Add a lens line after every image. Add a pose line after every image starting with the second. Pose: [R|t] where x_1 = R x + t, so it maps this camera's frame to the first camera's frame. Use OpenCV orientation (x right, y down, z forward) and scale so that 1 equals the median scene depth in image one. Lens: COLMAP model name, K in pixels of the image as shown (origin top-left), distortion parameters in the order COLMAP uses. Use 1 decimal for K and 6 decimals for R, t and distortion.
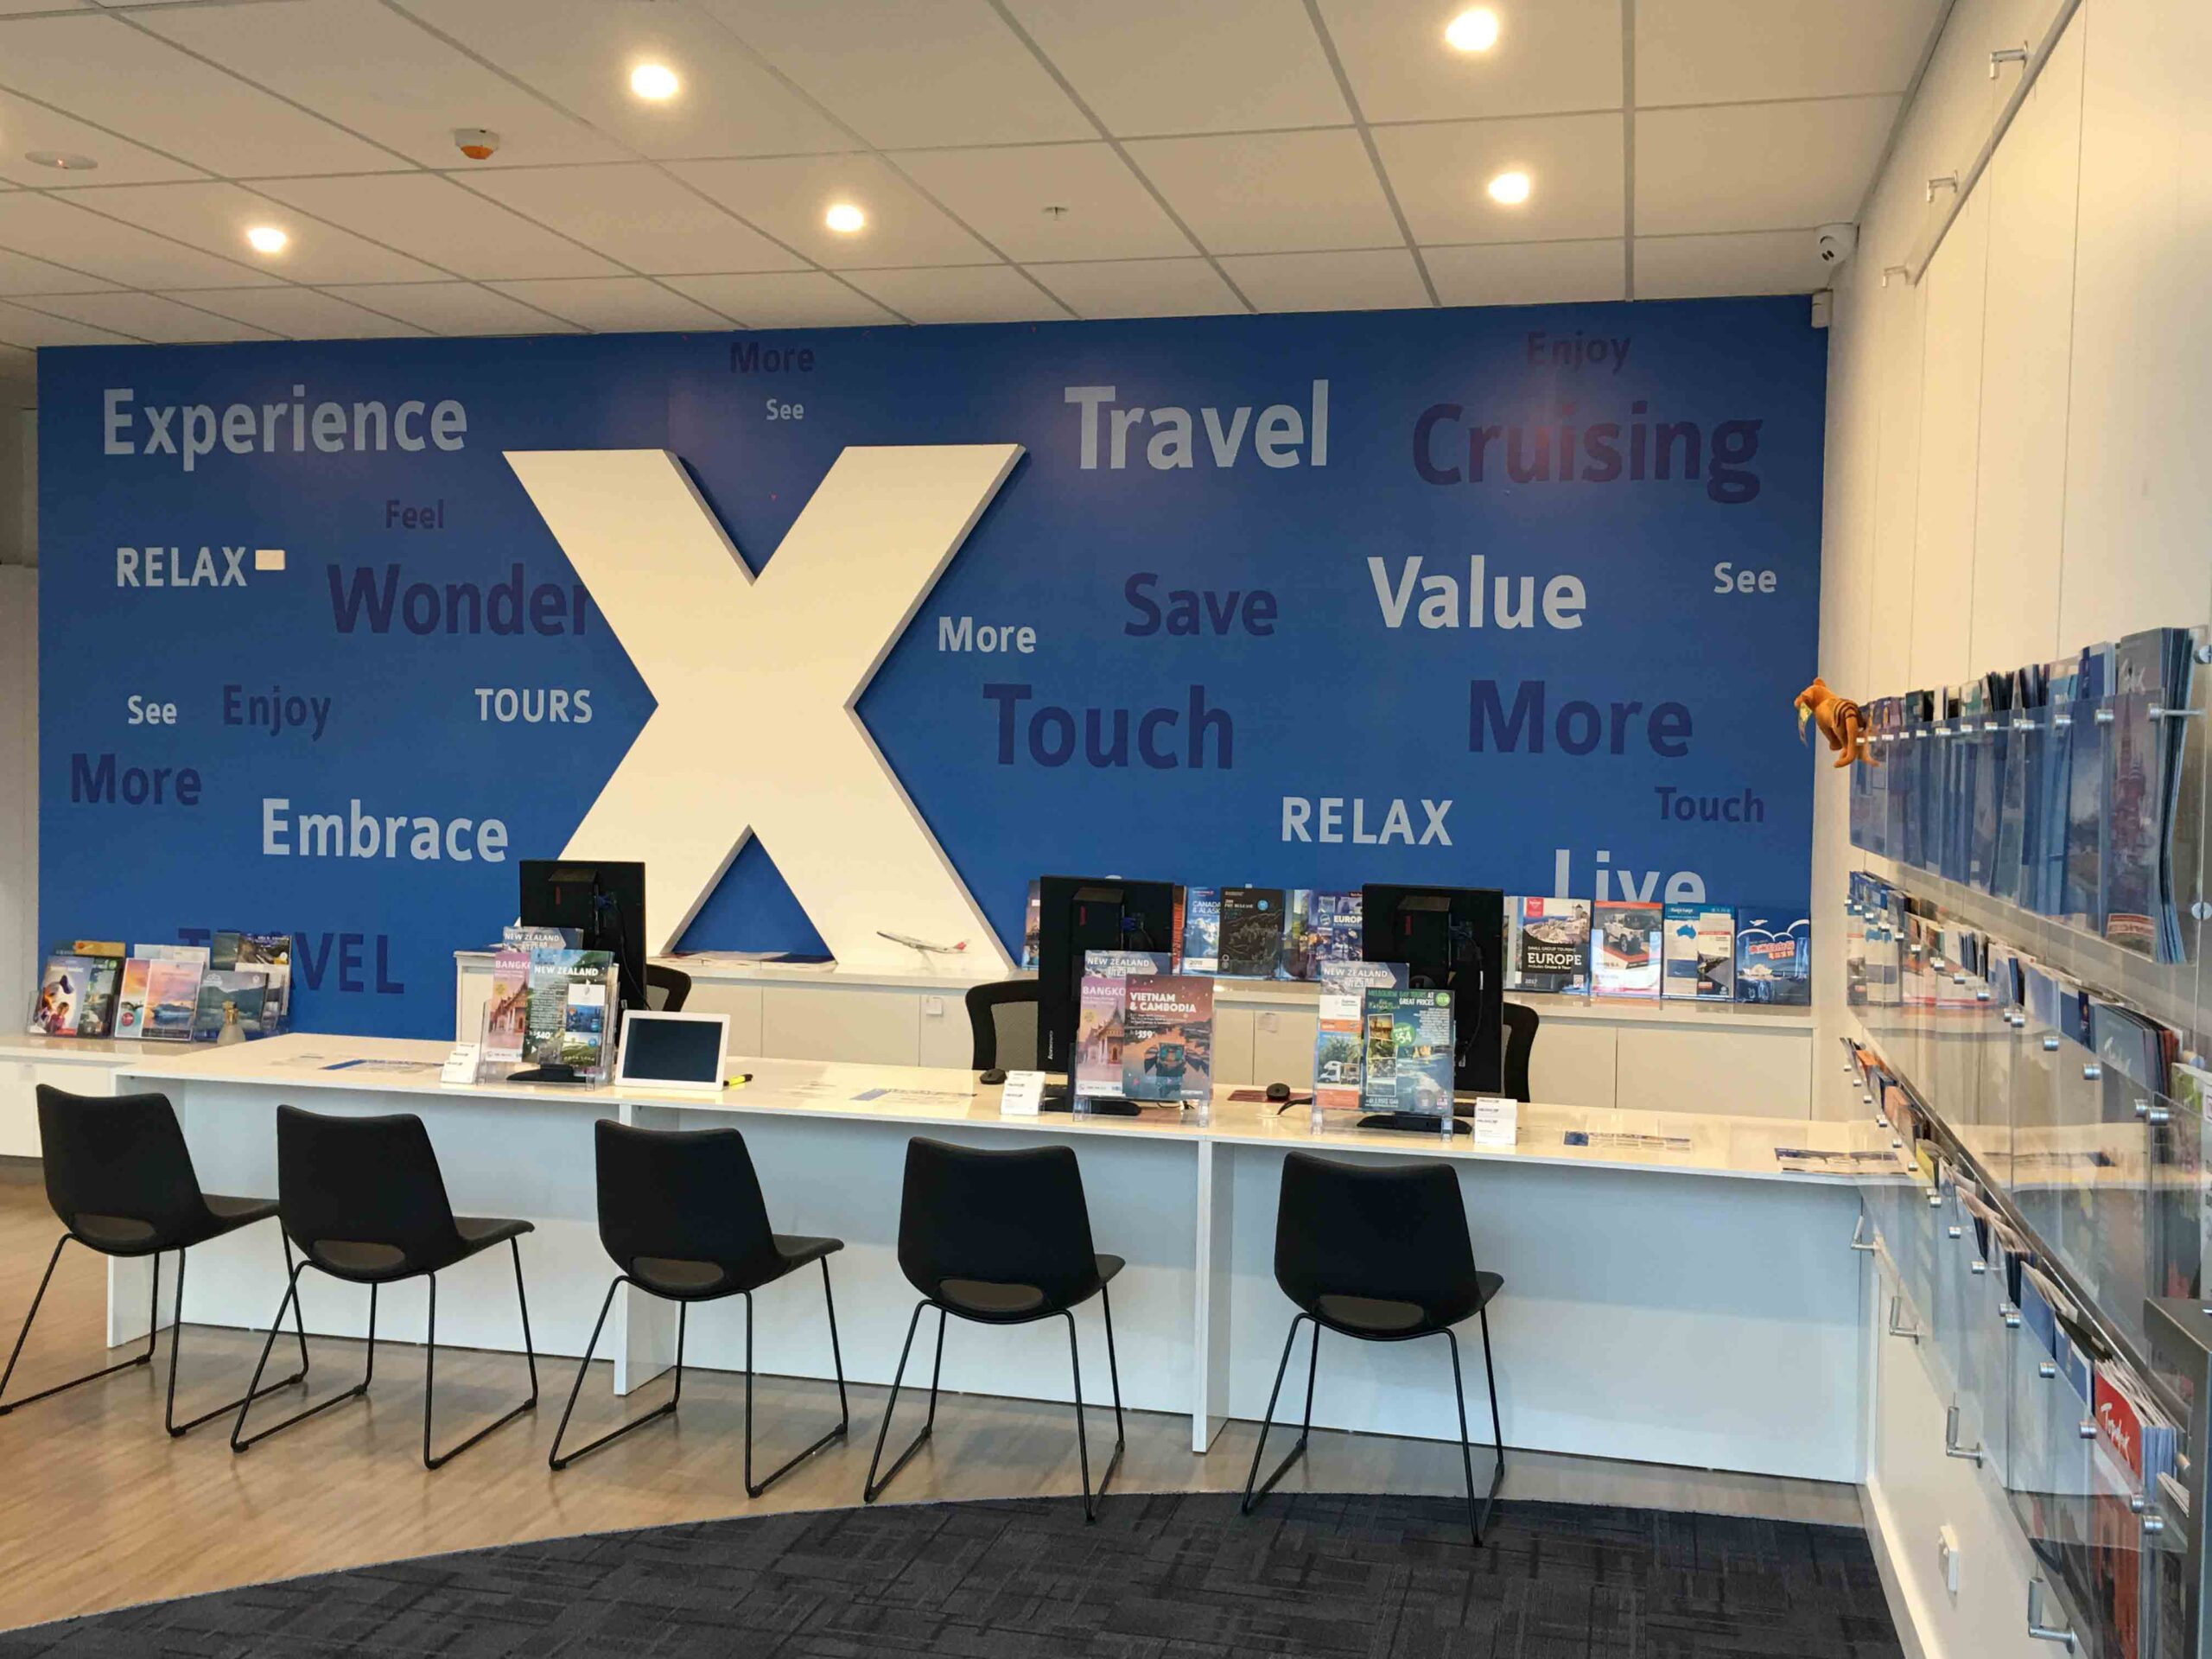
lens RADIAL K [[2110.0, 0, 1110.7], [0, 2110.0, 819.8], [0, 0, 1]] dist [0.049571, 0.000000]
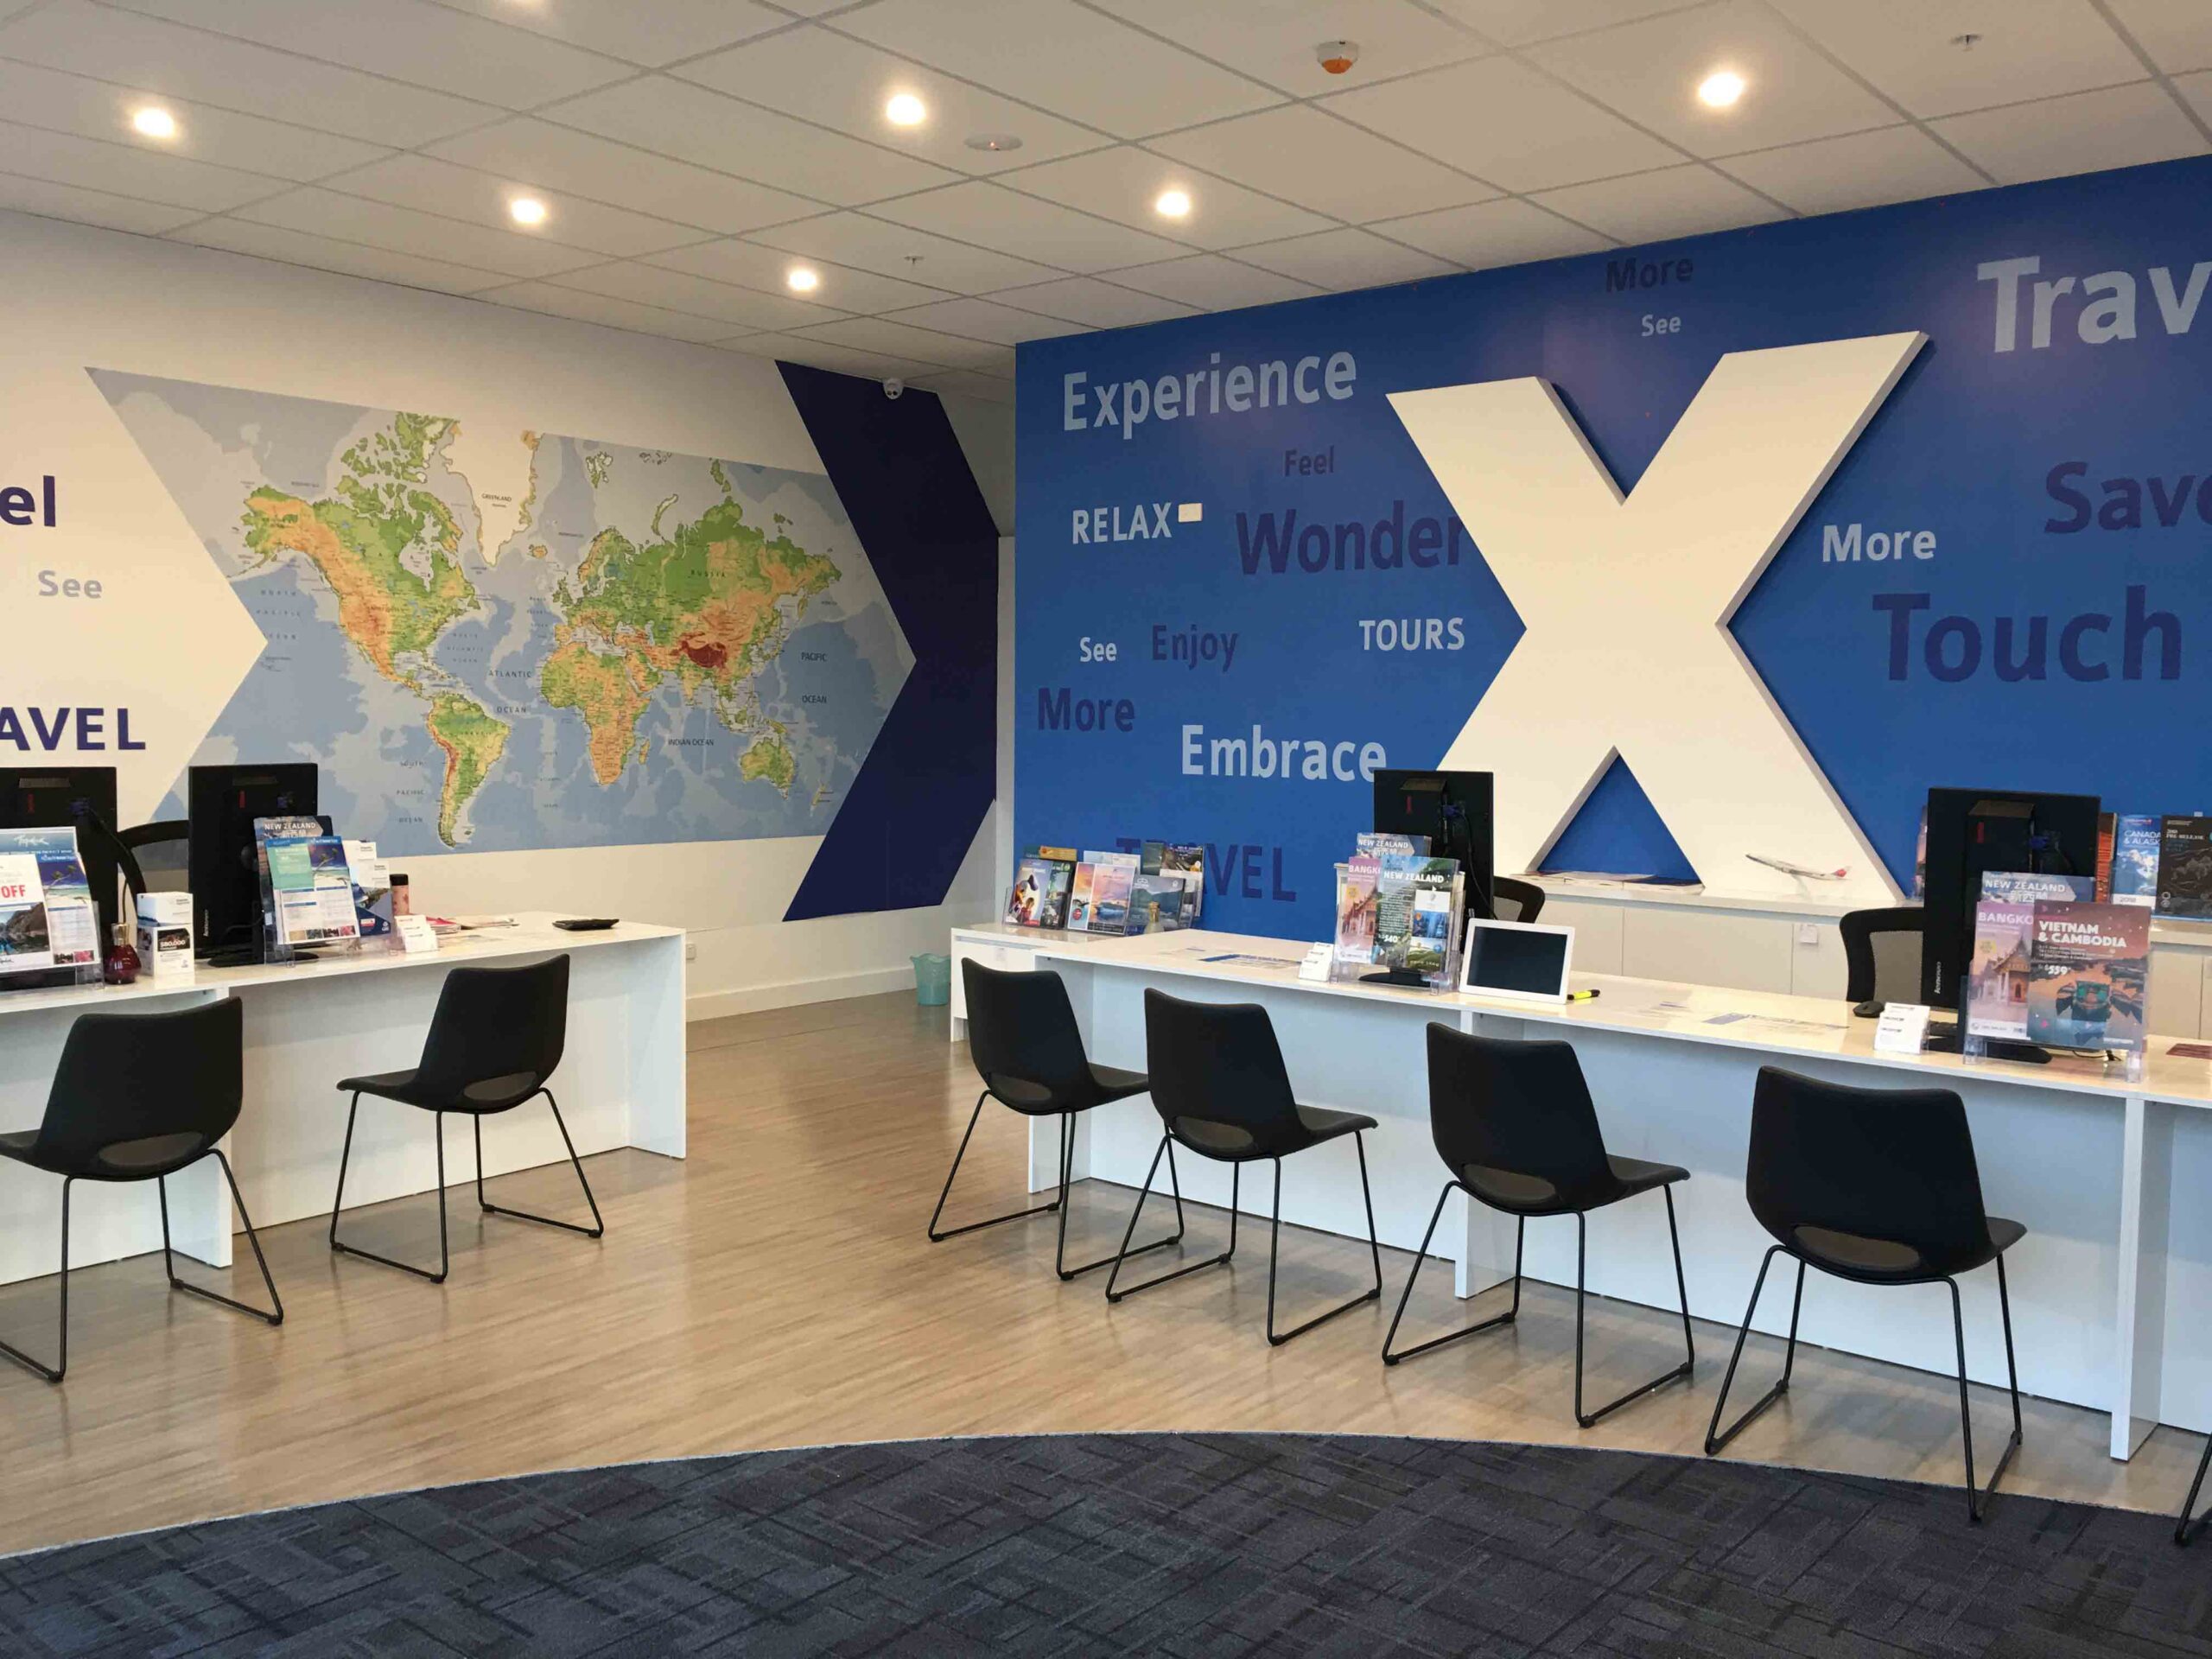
lens RADIAL K [[1860.8, 0, 1107.0], [0, 1860.8, 824.8], [0, 0, 1]] dist [0.074061, -0.094233]
pose [[0.897897, 0.019308, -0.439782, 0.004585], [-0.007187, 0.999547, 0.029211, 0.020283], [0.440147, -0.023068, 0.897629, 0.124605]]
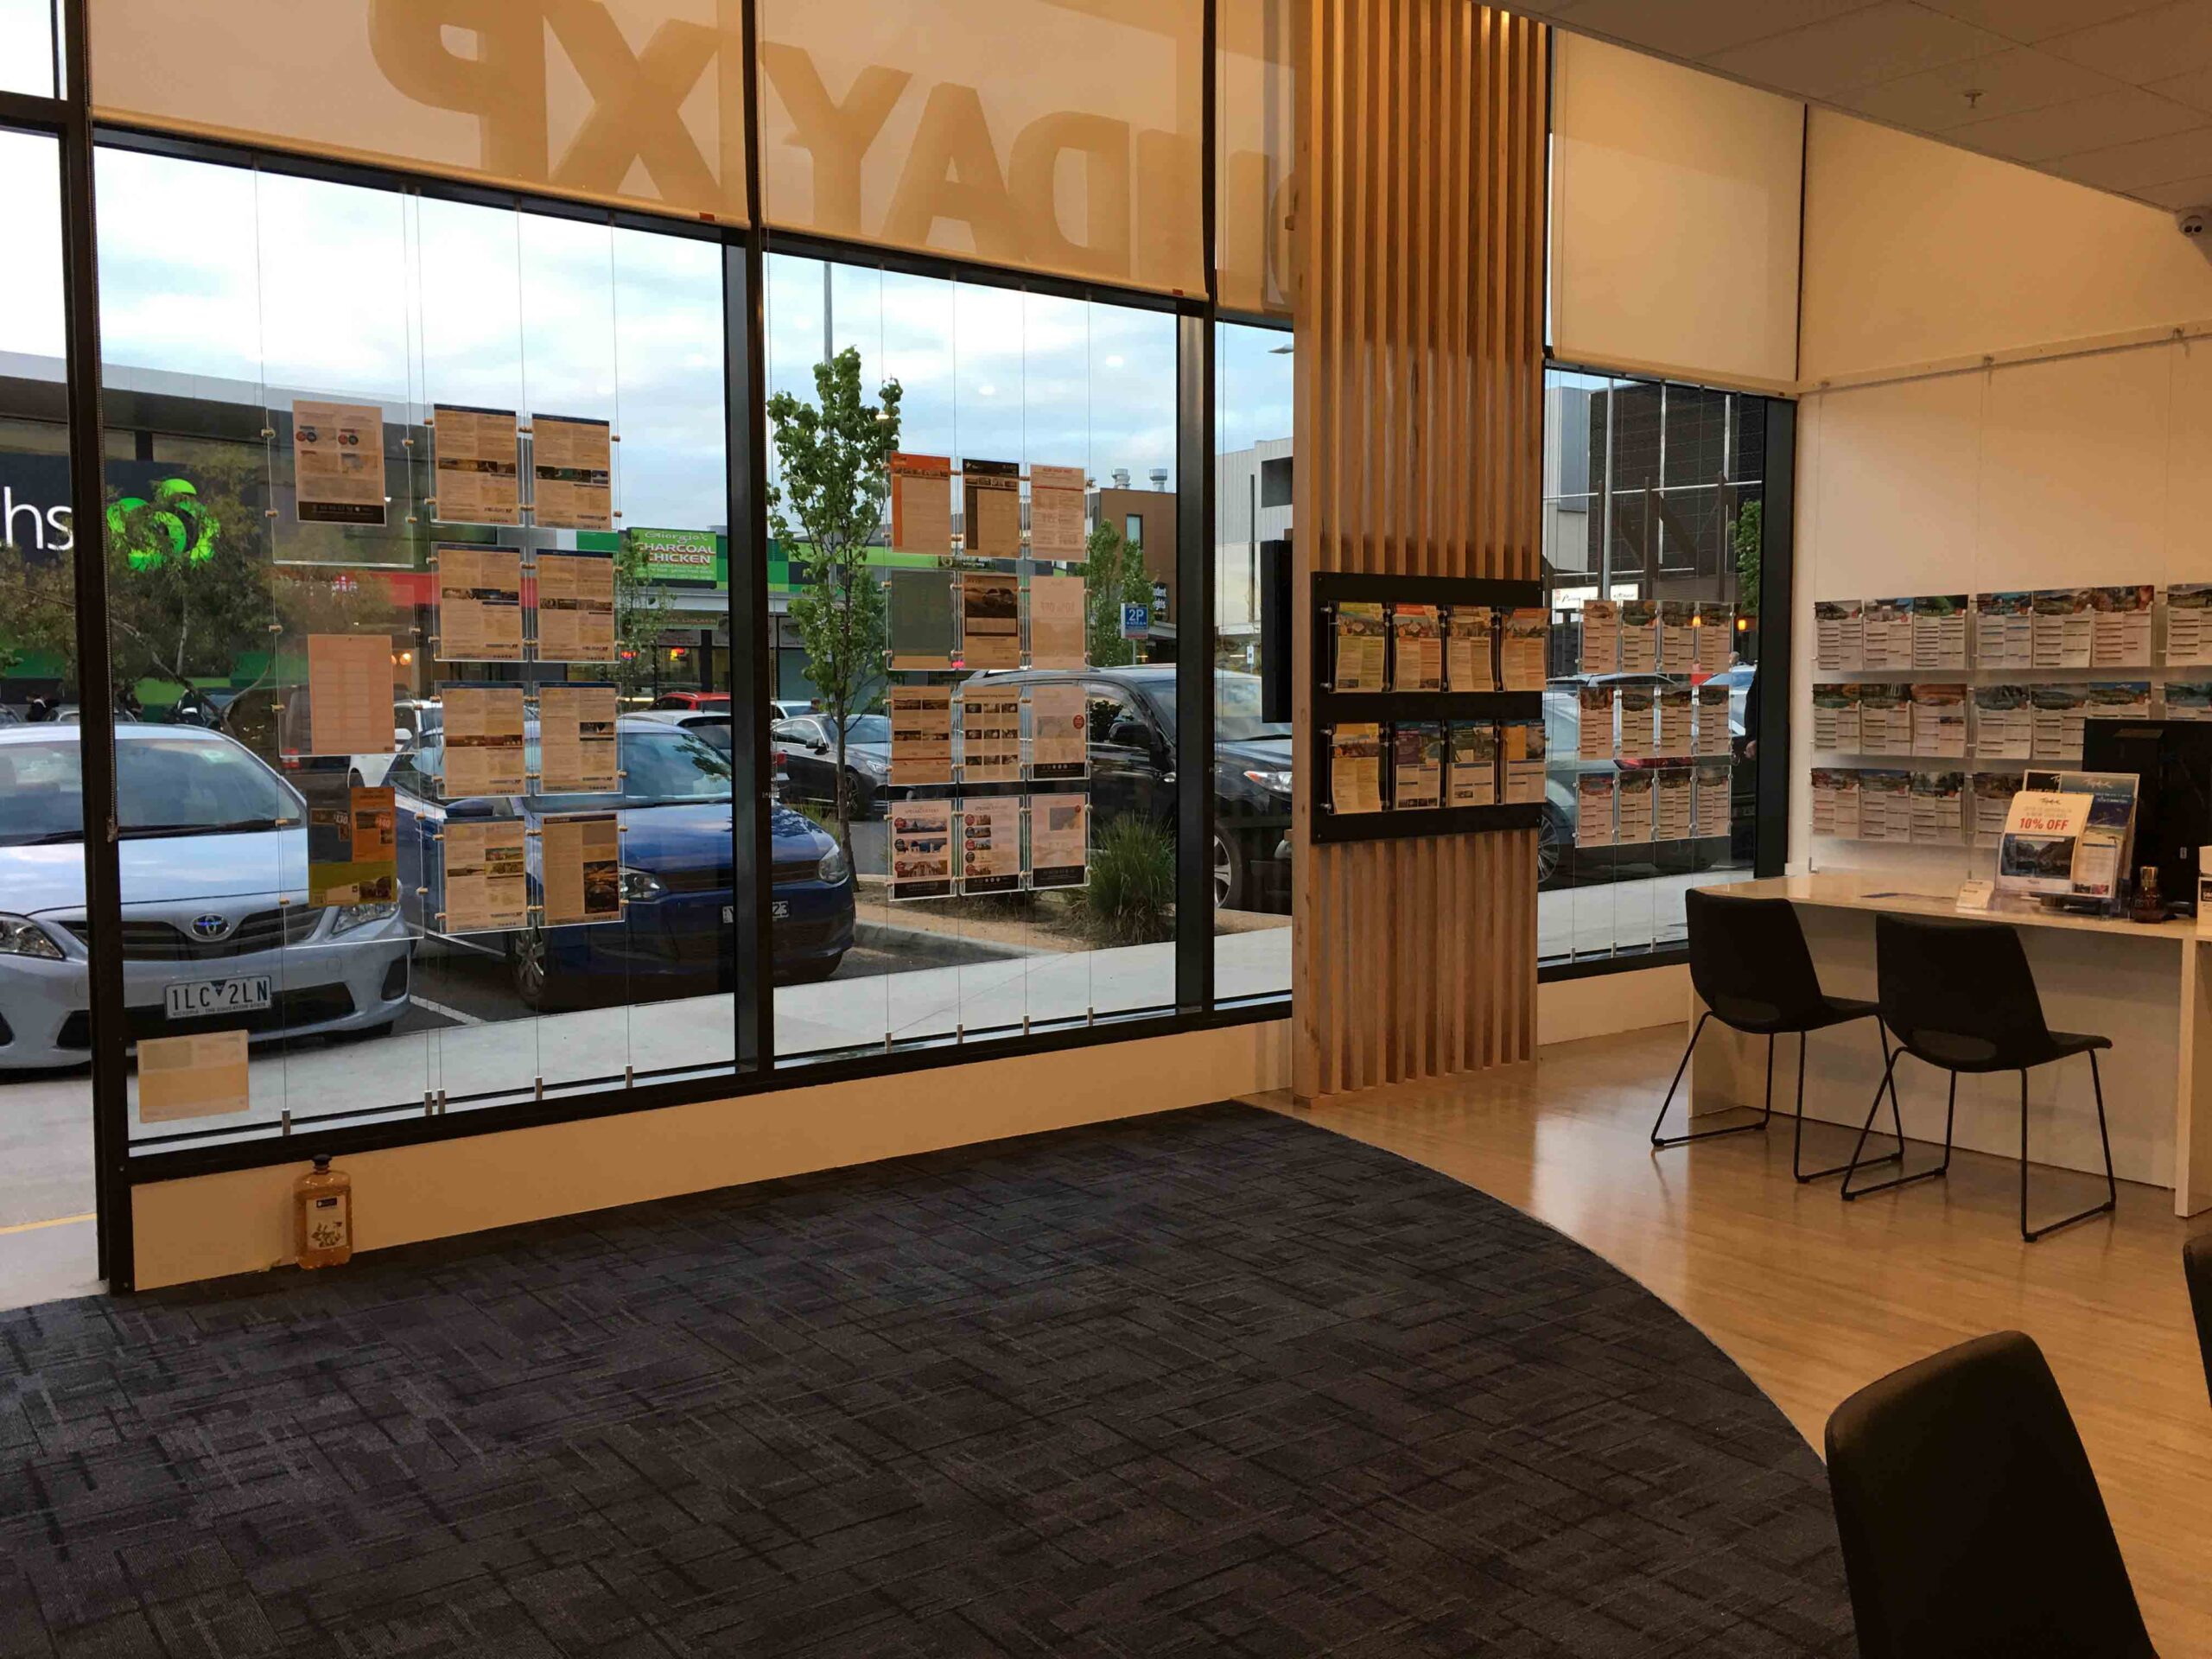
lens RADIAL K [[1860.8, 0, 1106.1], [0, 1860.8, 828.6], [0, 0, 1]] dist [0.074061, -0.094233]
pose [[-0.637597, 0.038198, -0.769423, 0.237178], [-0.031731, 0.996620, 0.075772, 0.022032], [0.769717, 0.072726, -0.634230, 0.845819]]
